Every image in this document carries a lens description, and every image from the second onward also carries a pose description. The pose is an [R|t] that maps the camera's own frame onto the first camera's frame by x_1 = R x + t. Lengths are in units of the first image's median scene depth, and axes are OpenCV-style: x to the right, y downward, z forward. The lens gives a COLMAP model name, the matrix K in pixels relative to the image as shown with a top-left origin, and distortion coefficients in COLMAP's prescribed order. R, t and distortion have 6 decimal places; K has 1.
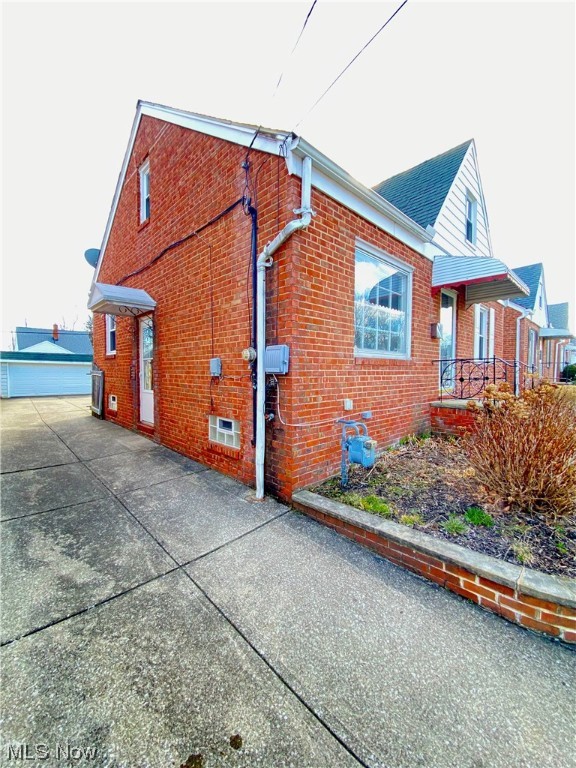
lens RADIAL K [[310.6, 0, 289.3], [0, 310.6, 382.2], [0, 0, 1]] dist [0.018496, -0.020019]
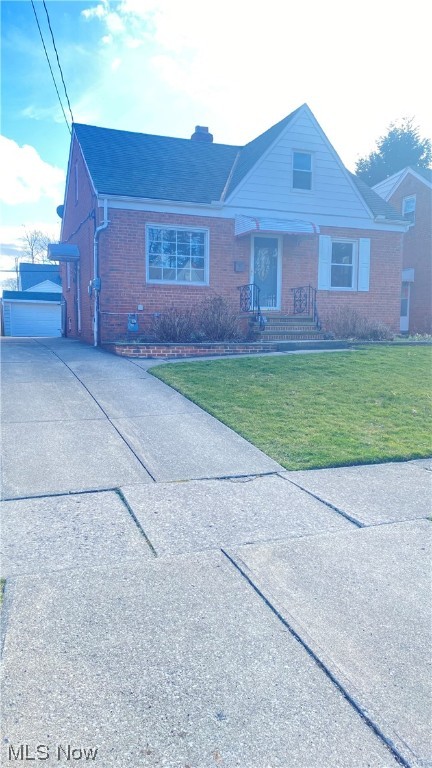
lens RADIAL K [[603.9, 0, 216.0], [0, 603.9, 384.0], [0, 0, 1]] dist [0.007029, -0.001831]
pose [[0.917377, 0.055146, -0.394181, 1.511775], [-0.033587, 0.997549, 0.061390, 0.212069], [0.396600, -0.043078, 0.916980, -1.643328]]
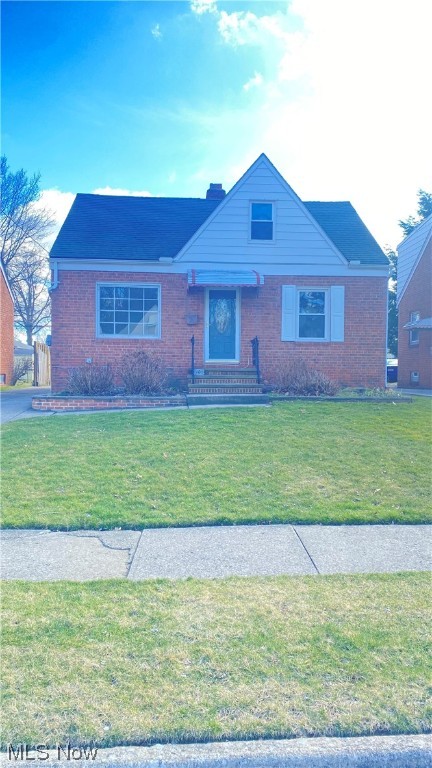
lens RADIAL K [[603.9, 0, 216.0], [0, 603.9, 384.0], [0, 0, 1]] dist [0.007029, -0.001831]
pose [[0.753465, 0.027304, -0.656921, 2.415107], [-0.041942, 0.999098, -0.006579, 0.148148], [0.656149, 0.032509, 0.753931, -1.031929]]
